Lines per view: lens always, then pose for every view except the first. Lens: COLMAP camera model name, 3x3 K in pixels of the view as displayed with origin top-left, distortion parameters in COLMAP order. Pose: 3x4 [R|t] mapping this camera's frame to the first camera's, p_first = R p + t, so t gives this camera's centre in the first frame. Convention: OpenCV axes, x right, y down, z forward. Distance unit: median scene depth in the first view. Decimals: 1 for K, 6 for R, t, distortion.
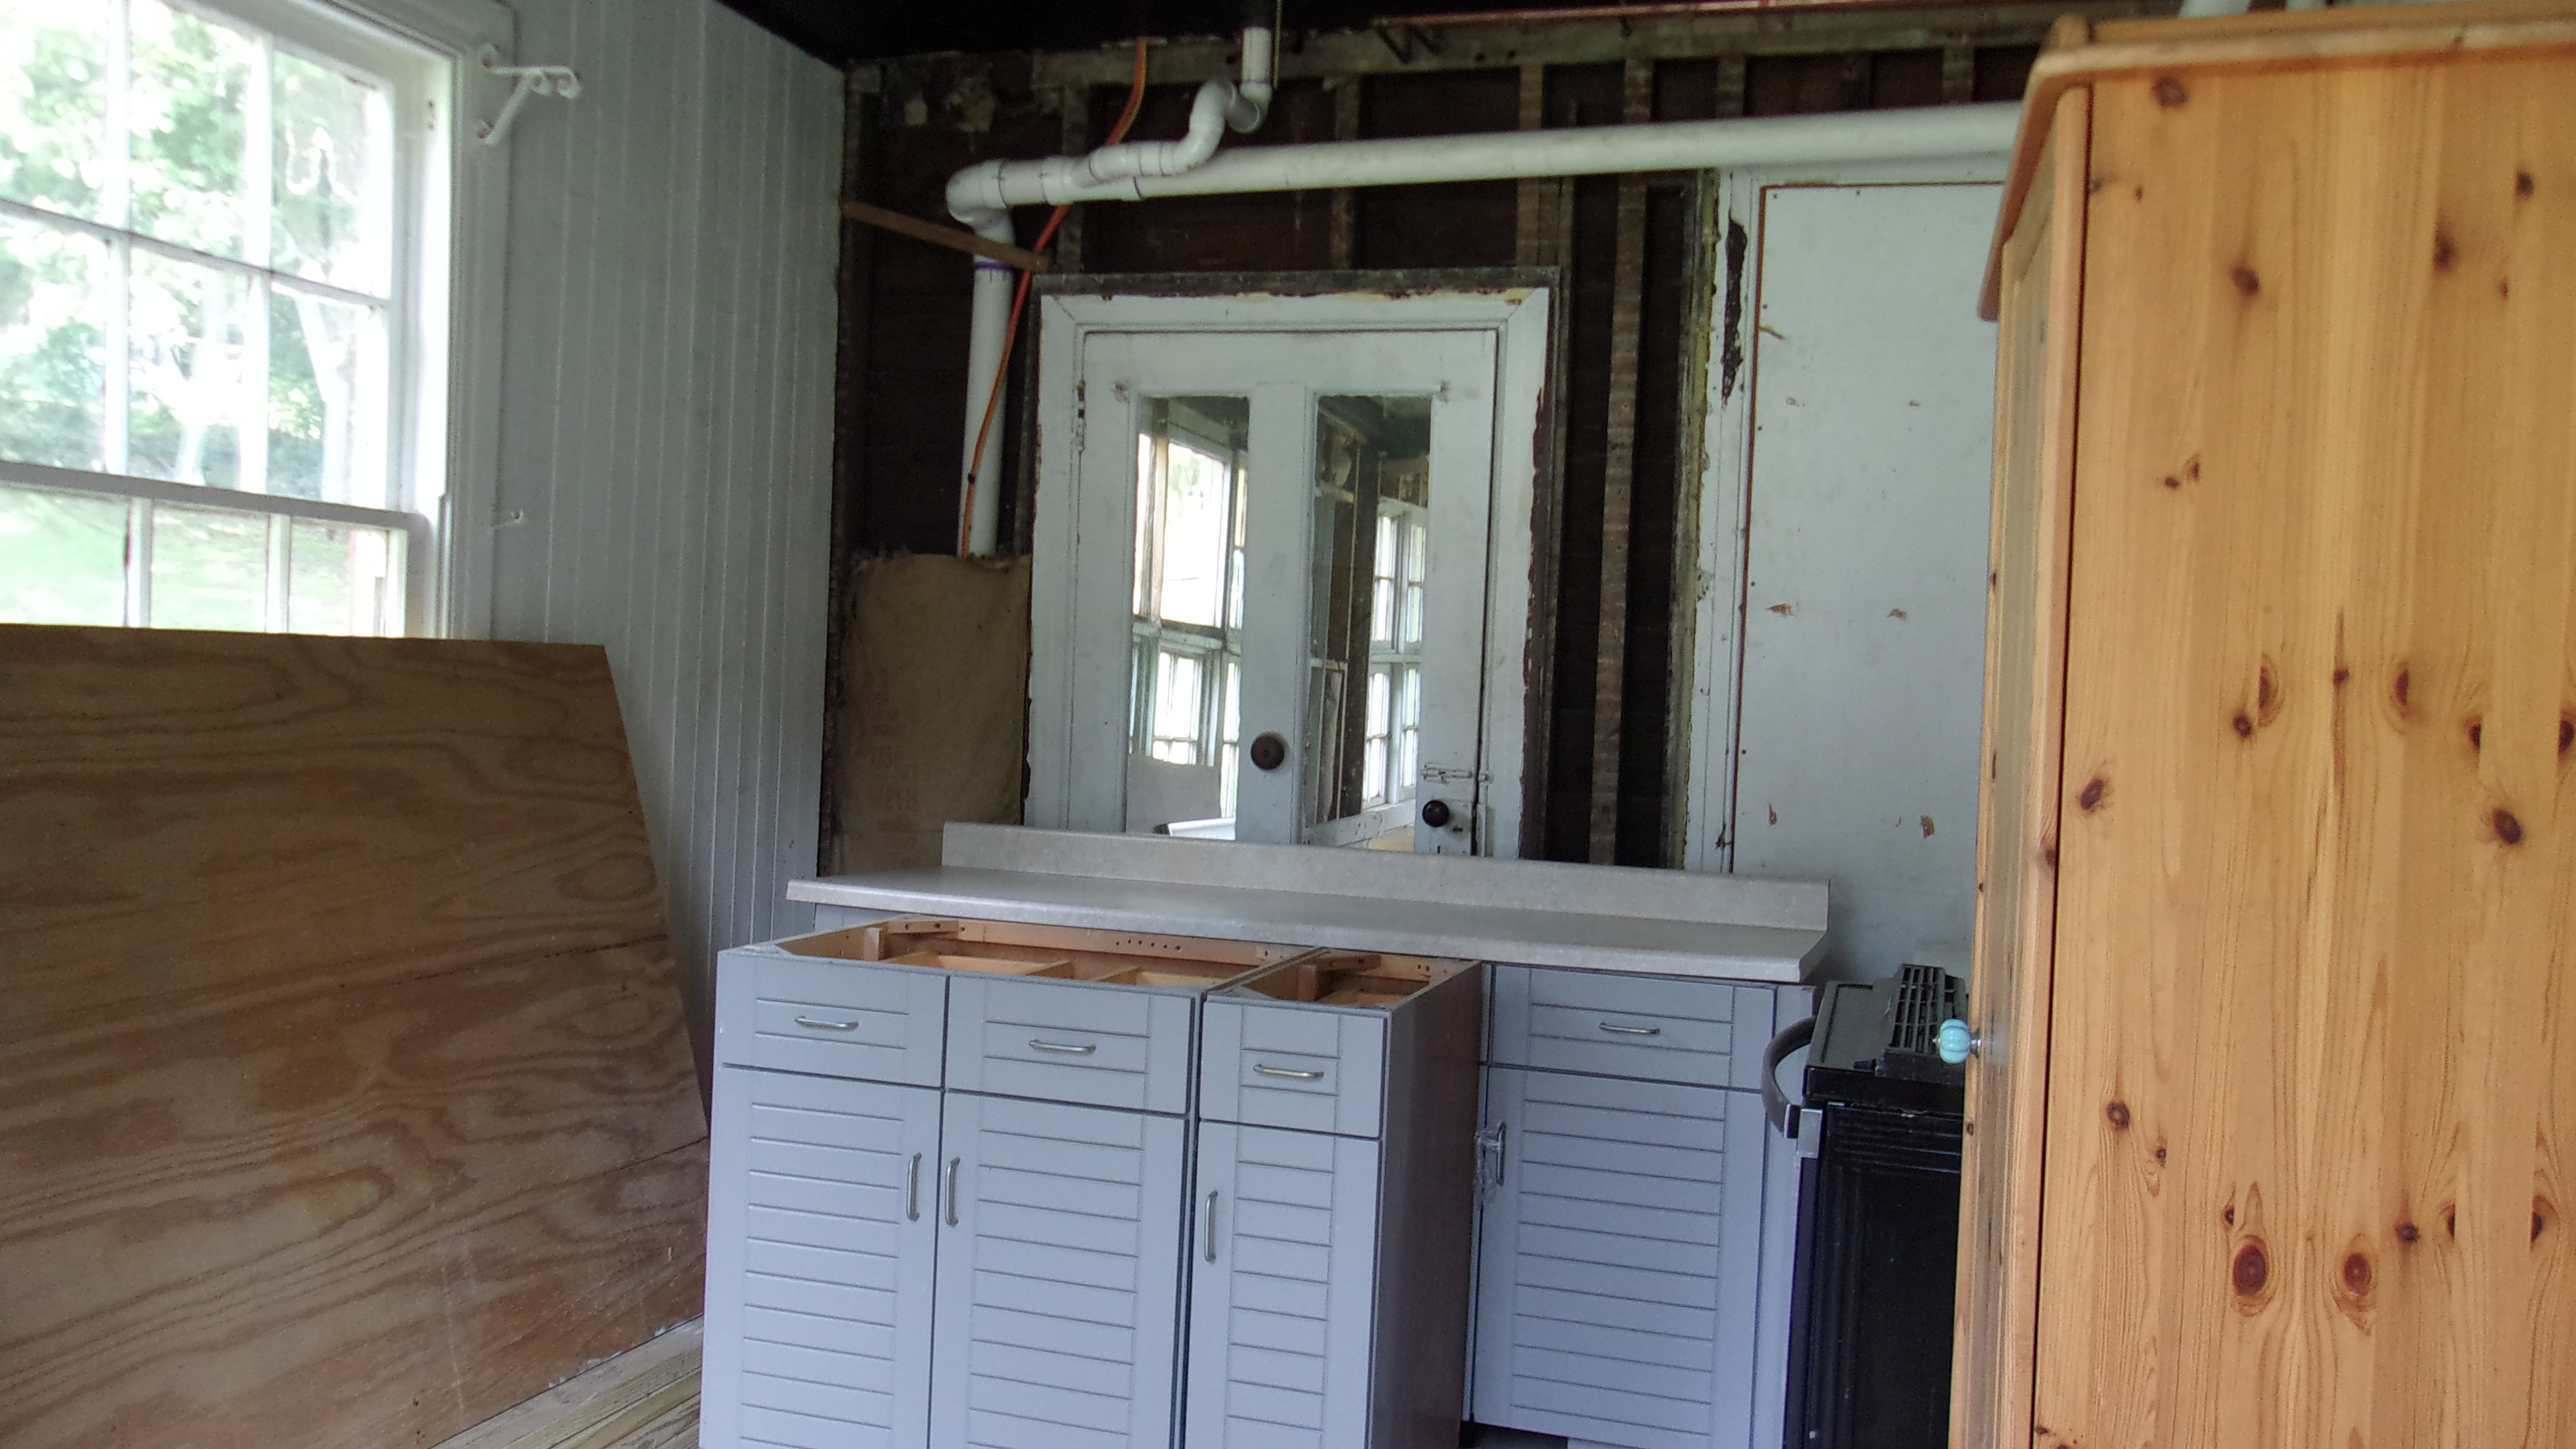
lens RADIAL K [[2066.4, 0, 1277.1], [0, 2066.4, 720.7], [0, 0, 1]] dist [0.011791, 0.006750]
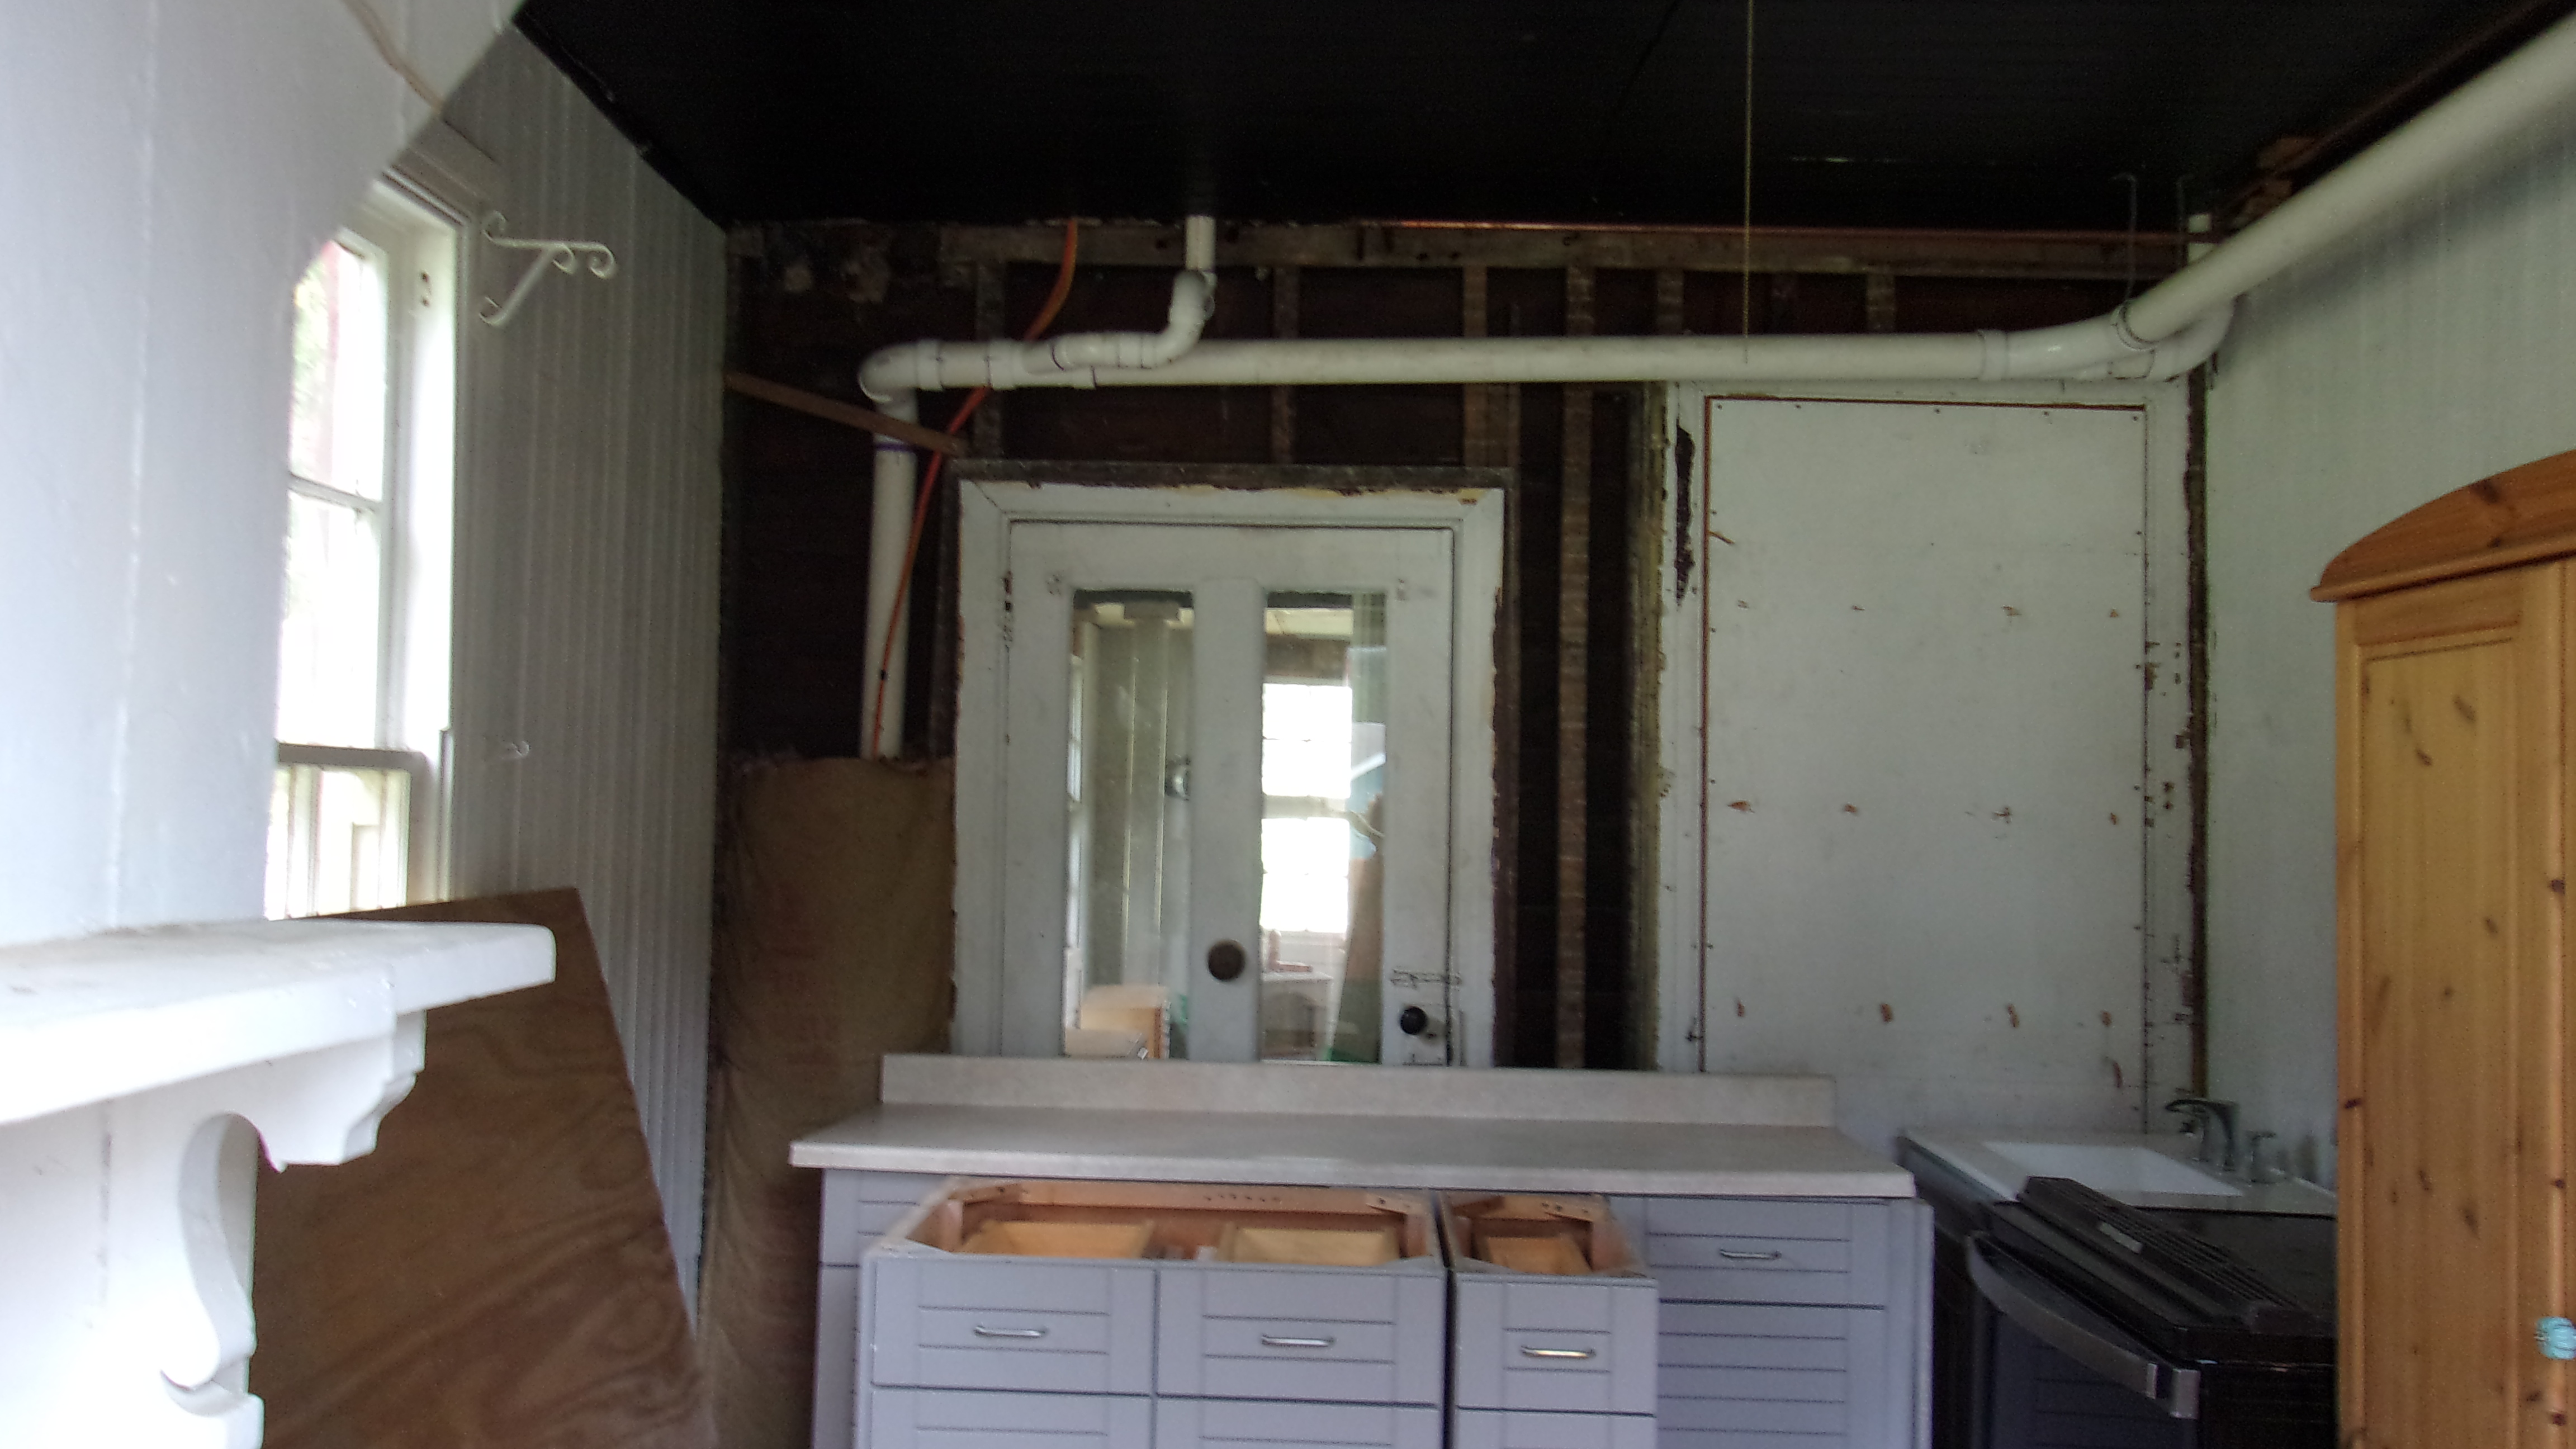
lens RADIAL K [[2066.4, 0, 1290.1], [0, 2066.4, 731.4], [0, 0, 1]] dist [0.011791, 0.006750]
pose [[0.964258, -0.012911, 0.264650, -0.234958], [0.026354, 0.998533, -0.047306, -0.046820], [-0.263651, 0.052590, 0.963183, 0.067563]]
